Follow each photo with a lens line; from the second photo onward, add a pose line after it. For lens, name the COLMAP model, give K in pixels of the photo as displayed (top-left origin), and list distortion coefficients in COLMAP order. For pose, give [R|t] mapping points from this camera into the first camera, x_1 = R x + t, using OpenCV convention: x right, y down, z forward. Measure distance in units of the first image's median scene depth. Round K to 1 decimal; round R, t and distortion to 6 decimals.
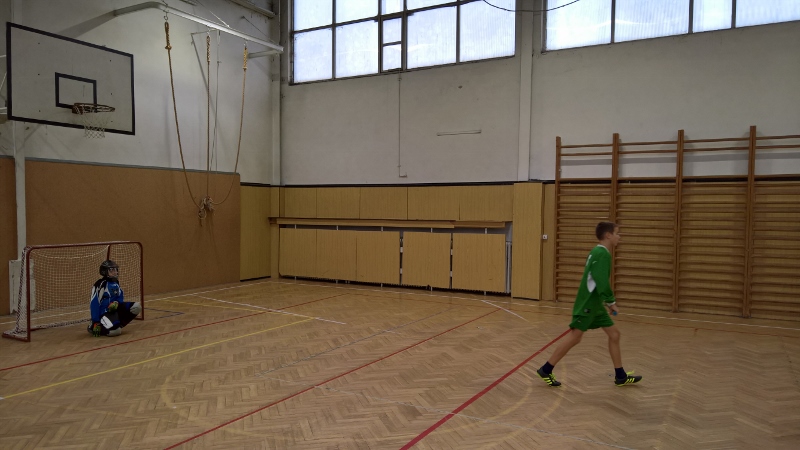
lens RADIAL K [[604.8, 0, 400.0], [0, 604.8, 225.0], [0, 0, 1]] dist [0.001535, 0.001621]
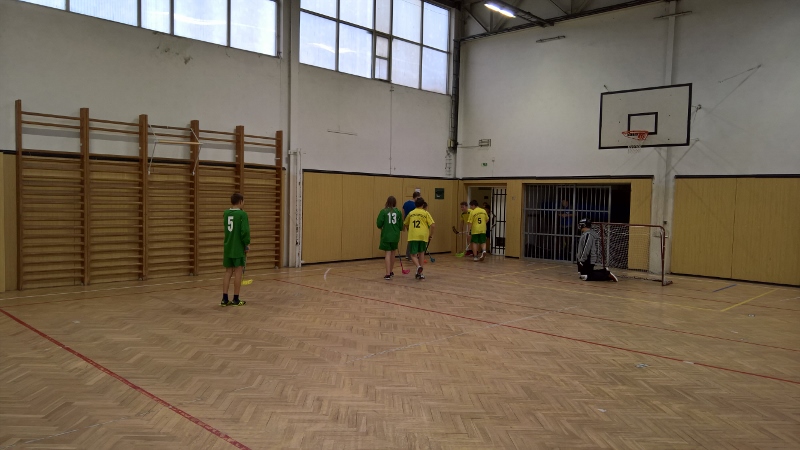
lens RADIAL K [[589.4, 0, 399.3], [0, 589.4, 191.1], [0, 0, 1]] dist [0.051402, 0.000618]
pose [[0.248817, 0.004272, 0.968541, -0.448880], [0.001650, 0.999987, -0.004835, -0.010862], [-0.968549, 0.002801, 0.248806, 0.263180]]
